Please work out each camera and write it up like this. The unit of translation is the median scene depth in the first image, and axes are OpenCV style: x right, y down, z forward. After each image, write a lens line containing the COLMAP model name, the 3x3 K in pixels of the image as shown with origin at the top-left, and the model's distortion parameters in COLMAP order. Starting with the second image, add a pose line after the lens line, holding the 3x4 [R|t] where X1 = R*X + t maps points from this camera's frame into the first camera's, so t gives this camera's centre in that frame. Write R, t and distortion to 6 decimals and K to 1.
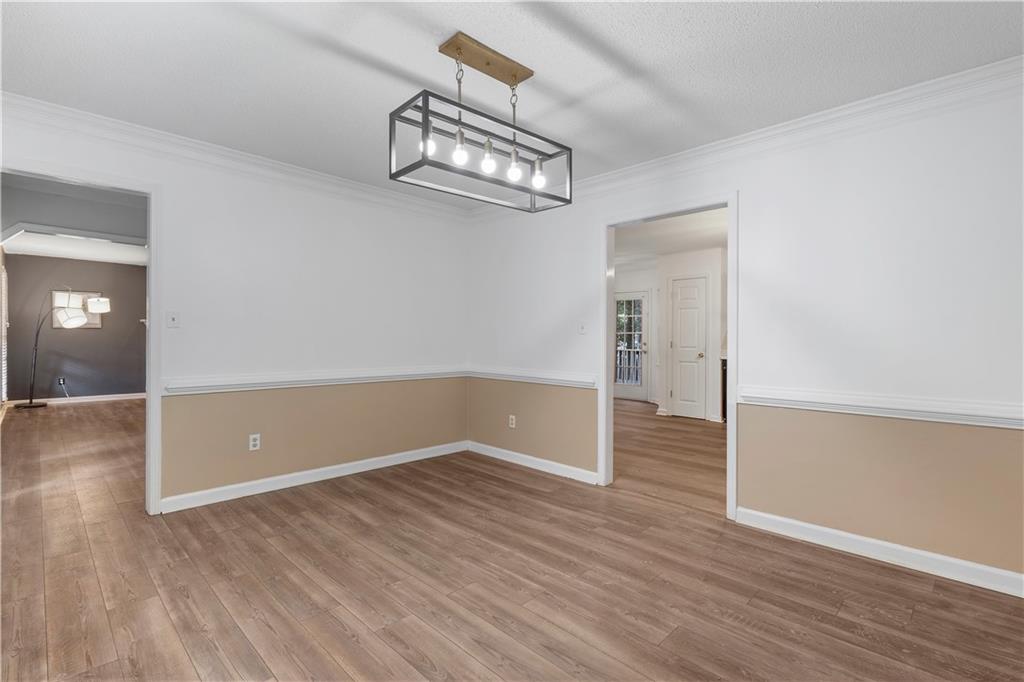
lens RADIAL K [[469.9, 0, 508.0], [0, 469.9, 343.4], [0, 0, 1]] dist [-0.004007, 0.002019]
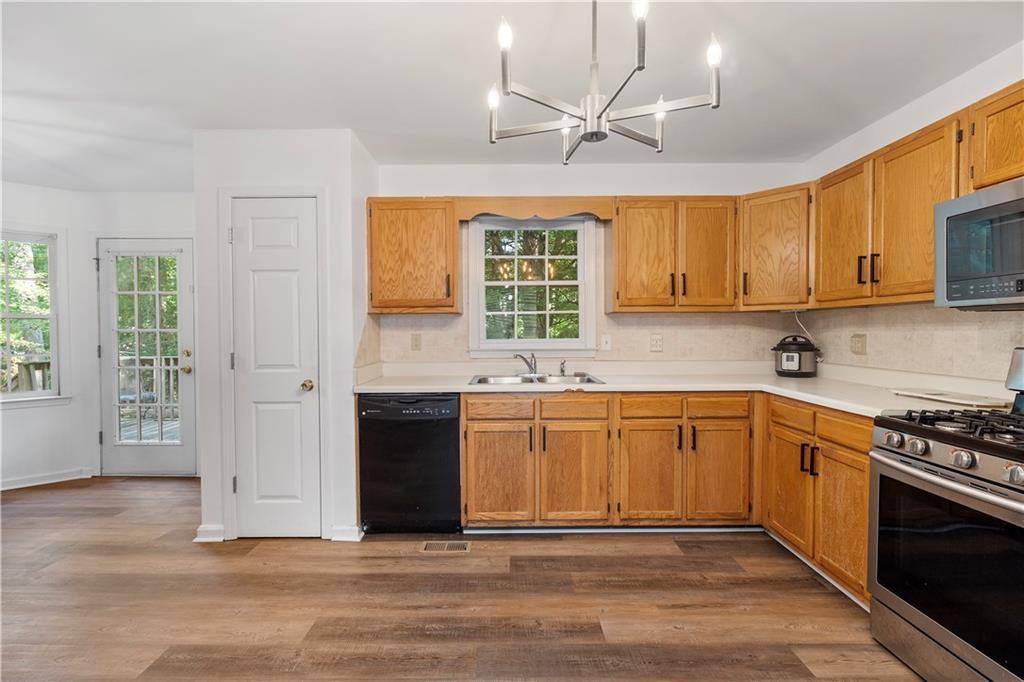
lens RADIAL K [[469.9, 0, 505.6], [0, 469.9, 340.2], [0, 0, 1]] dist [-0.004007, 0.002019]
pose [[0.710087, -0.020165, 0.703825, 0.548941], [0.013662, 0.999796, 0.014862, -0.040143], [-0.703981, -0.000938, 0.710218, 1.309775]]
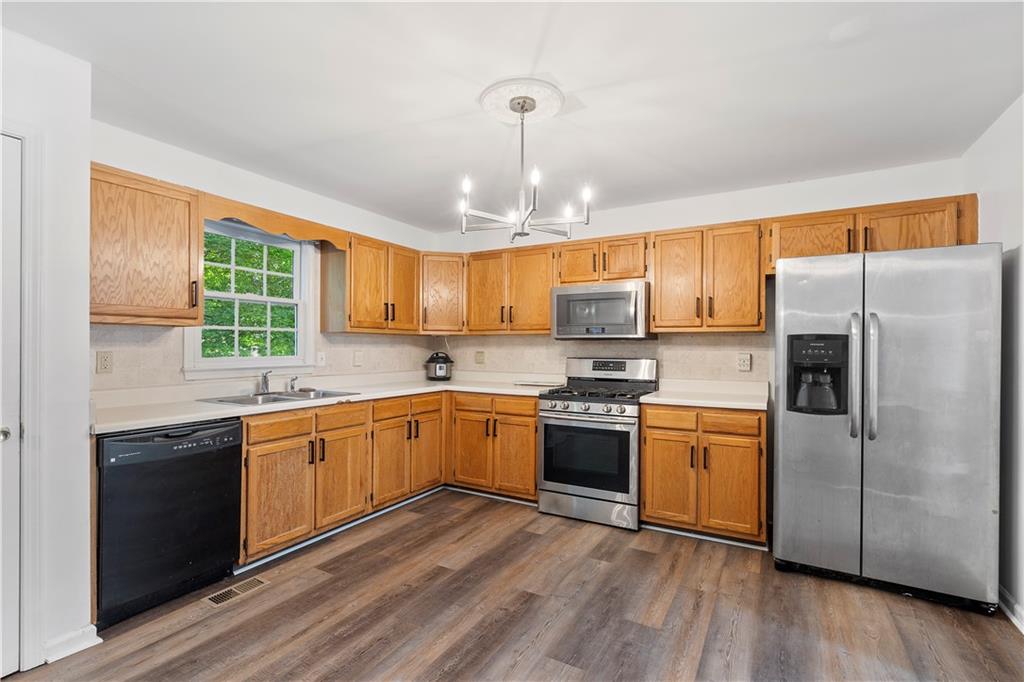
lens RADIAL K [[469.9, 0, 510.9], [0, 469.9, 341.6], [0, 0, 1]] dist [-0.004007, 0.002019]
pose [[-0.259078, 0.008609, 0.965818, 0.202566], [0.004717, 0.999960, -0.007648, -0.047994], [-0.965845, 0.002574, -0.259108, 1.780612]]
